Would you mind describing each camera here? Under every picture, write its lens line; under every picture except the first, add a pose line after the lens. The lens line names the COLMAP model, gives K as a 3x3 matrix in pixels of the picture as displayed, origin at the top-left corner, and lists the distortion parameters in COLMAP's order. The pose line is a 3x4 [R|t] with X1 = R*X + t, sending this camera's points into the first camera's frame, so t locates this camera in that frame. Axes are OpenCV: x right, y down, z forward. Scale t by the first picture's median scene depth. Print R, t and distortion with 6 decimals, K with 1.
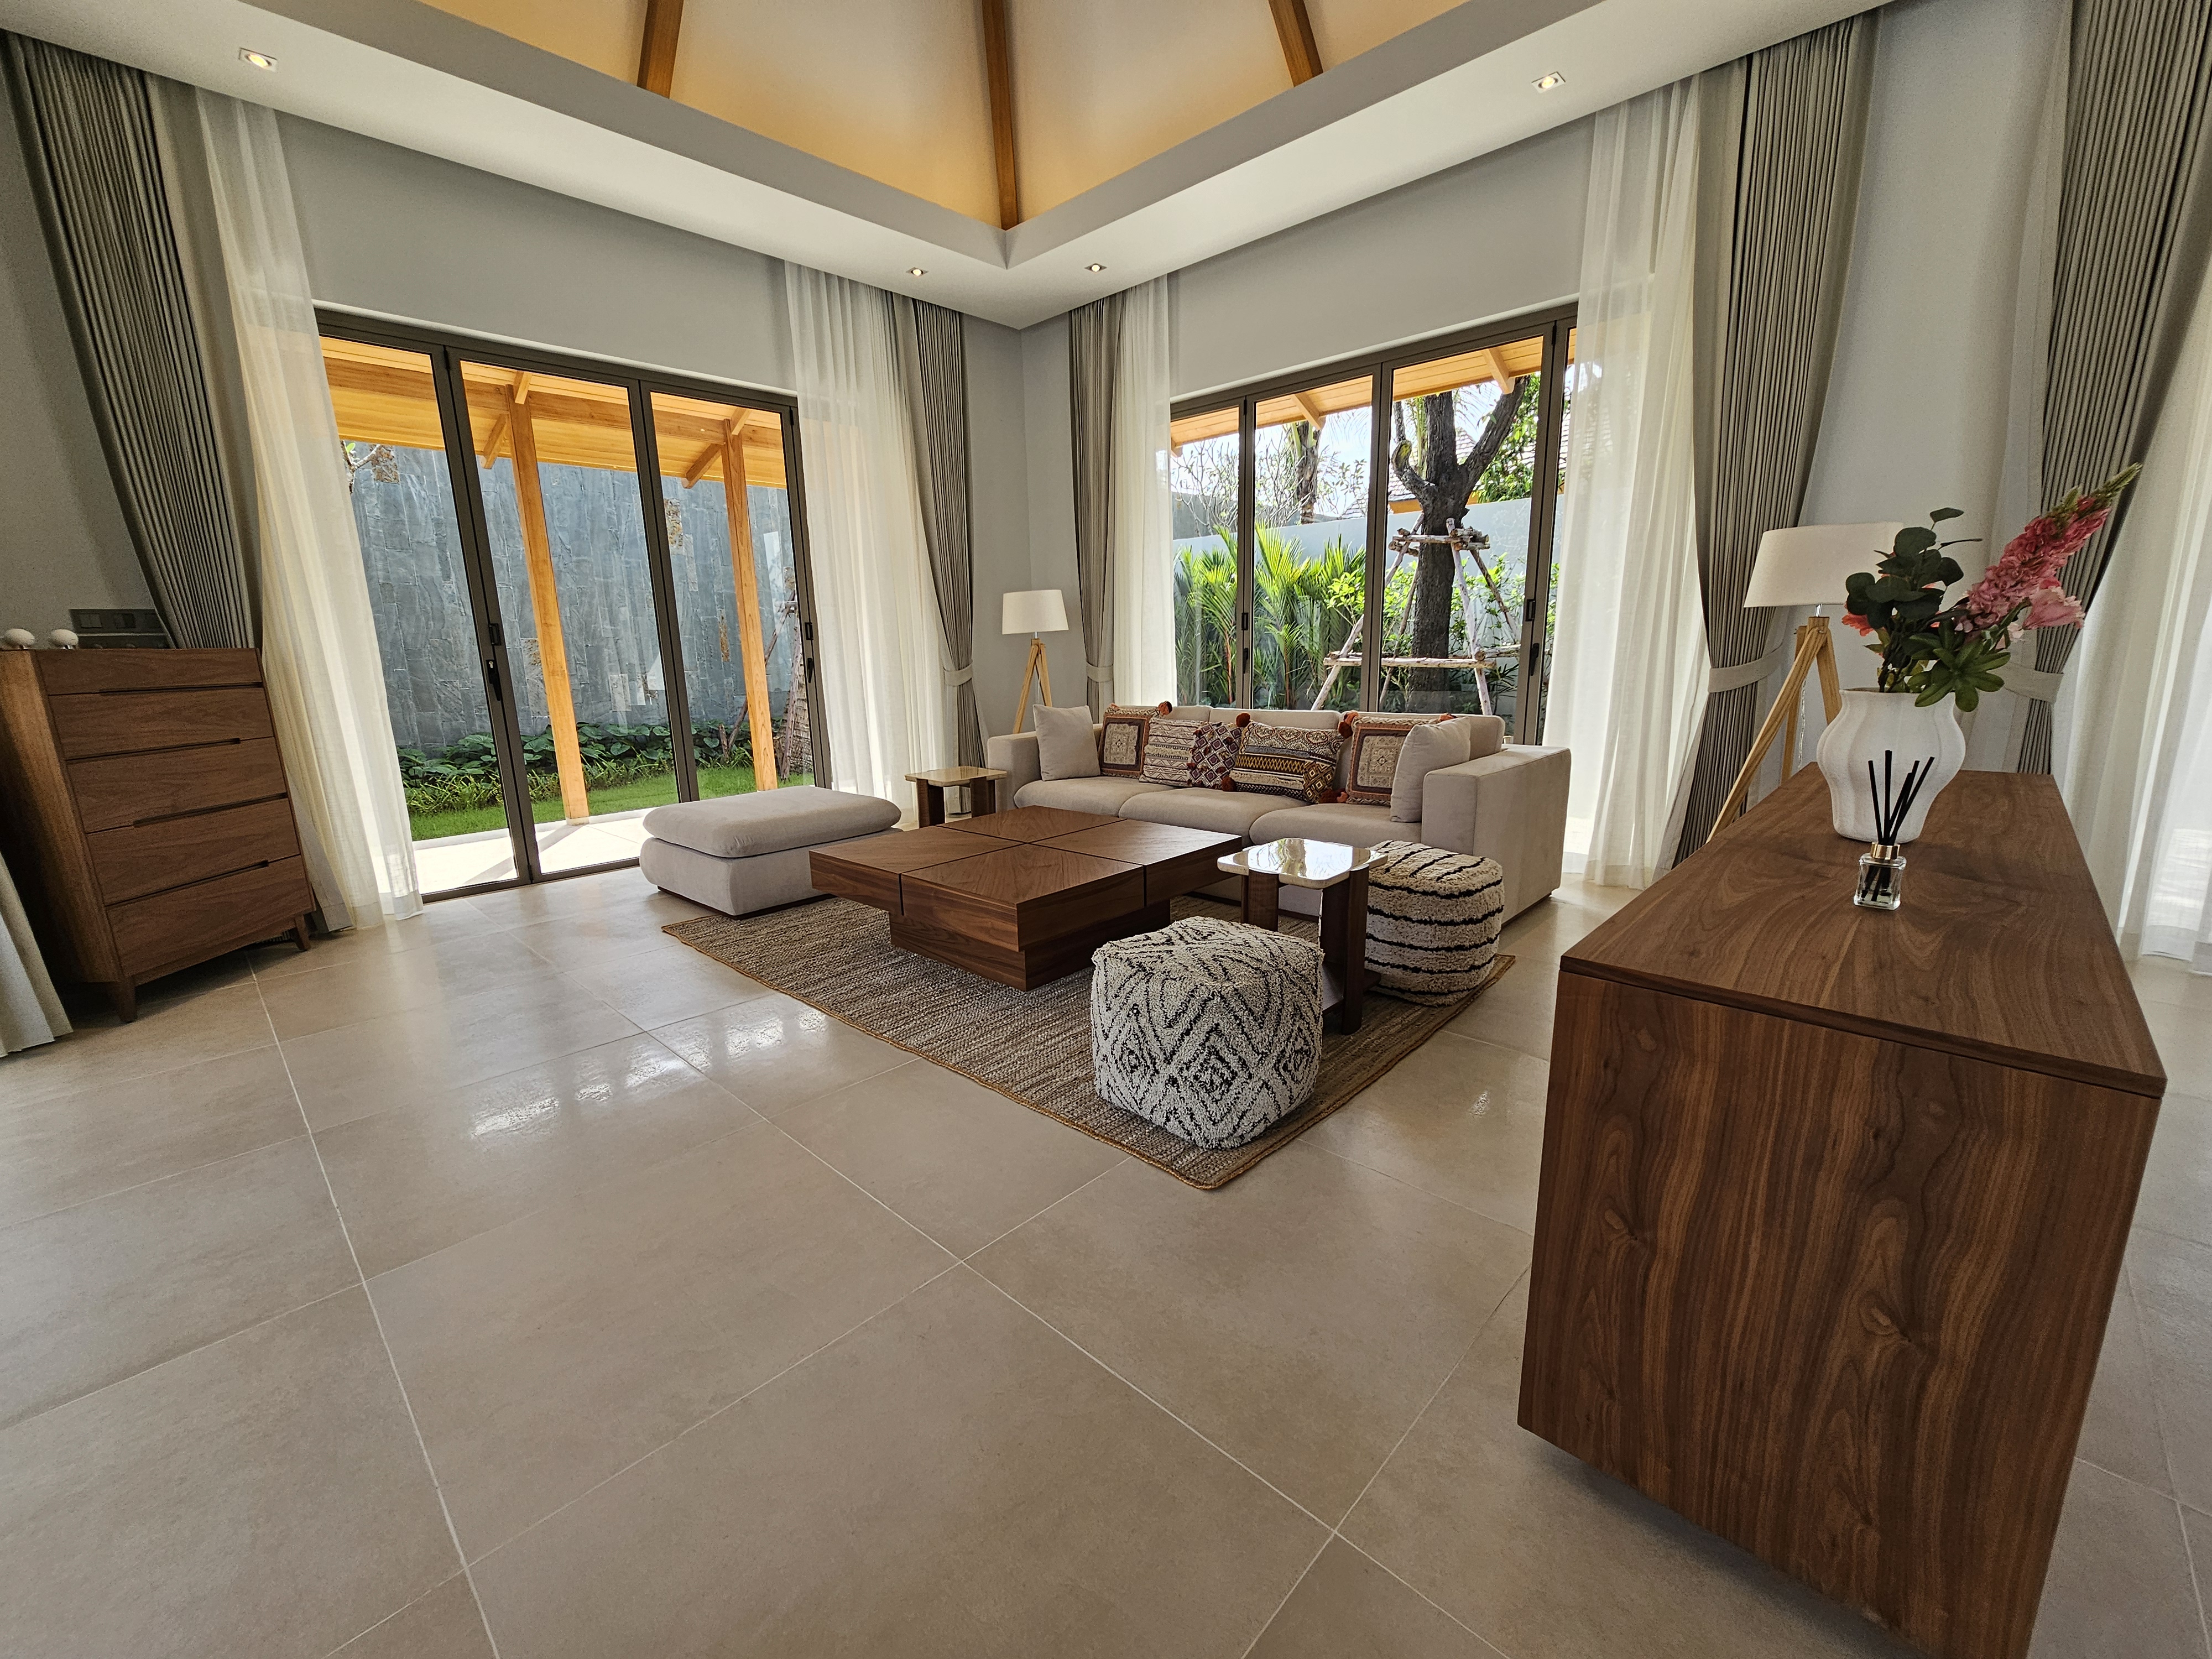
lens RADIAL K [[883.5, 0, 1106.0], [0, 883.5, 829.5], [0, 0, 1]] dist [-0.001879, -0.000585]
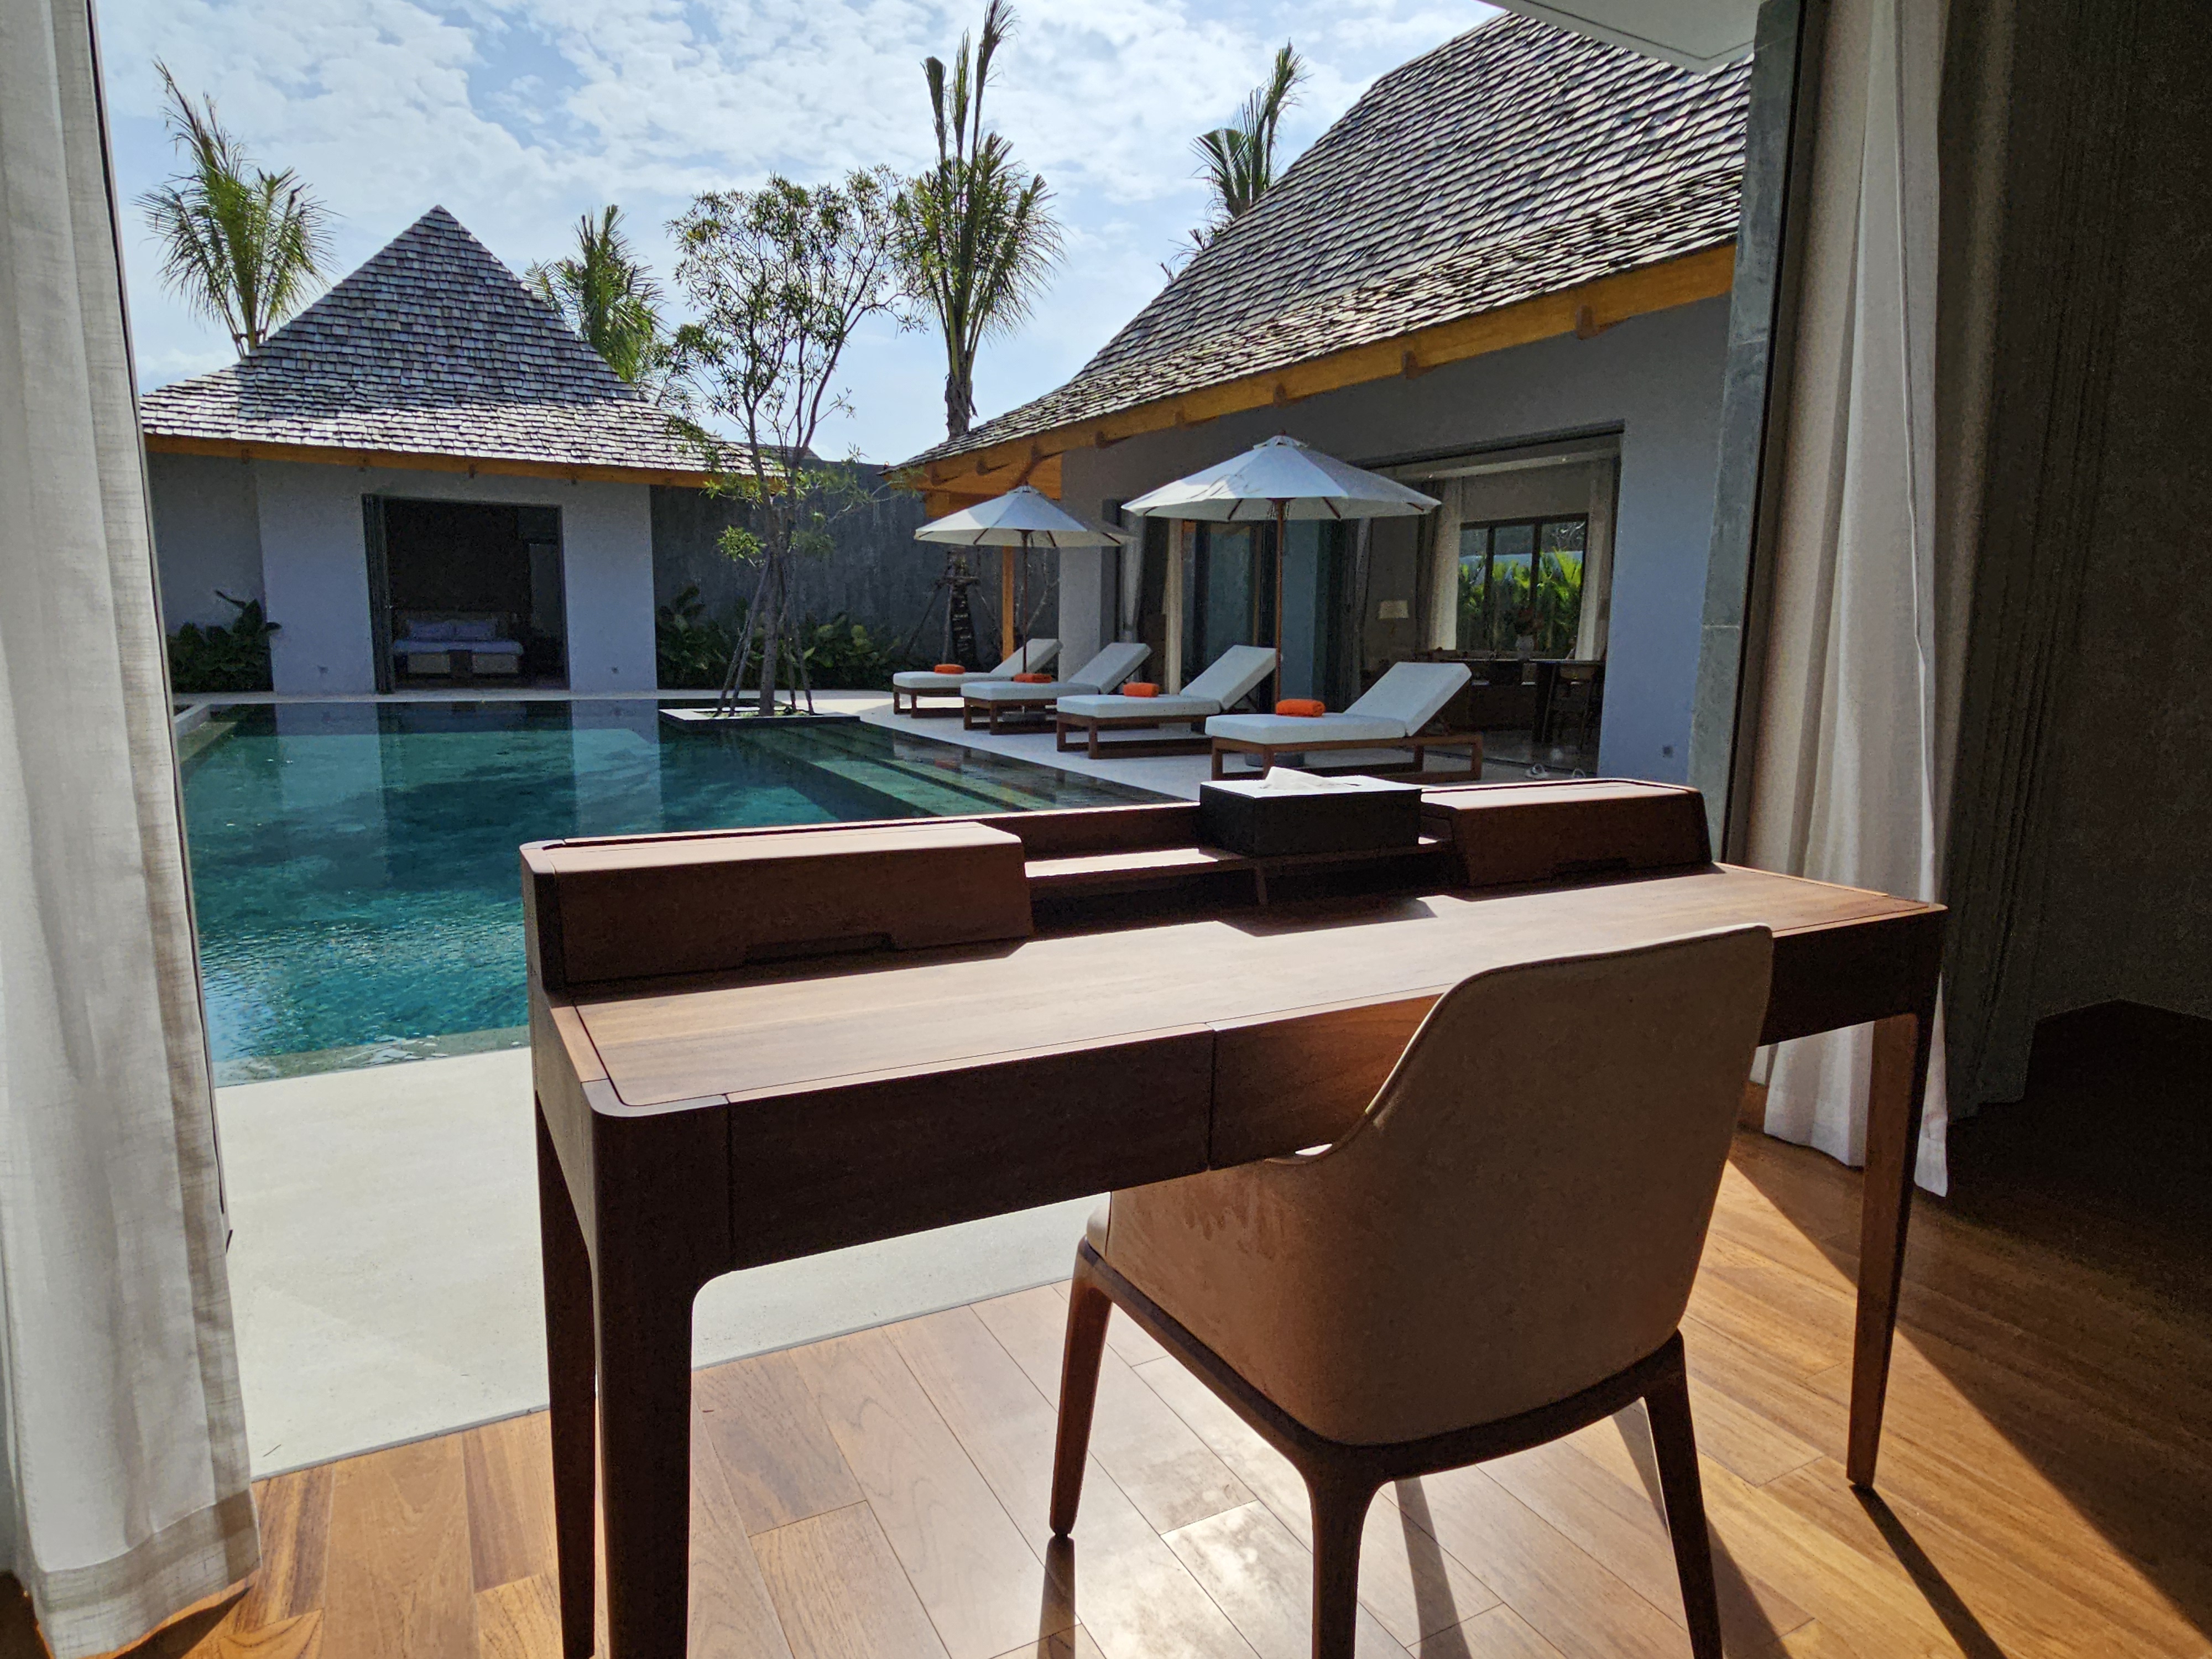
lens RADIAL K [[1289.3, 0, 1096.0], [0, 1289.3, 836.5], [0, 0, 1]] dist [-0.005029, -0.000256]
pose [[0.945027, 0.089759, -0.314432, 0.345172], [-0.103906, 0.994179, -0.028487, 0.607770], [0.310045, 0.059592, 0.948853, -2.808041]]
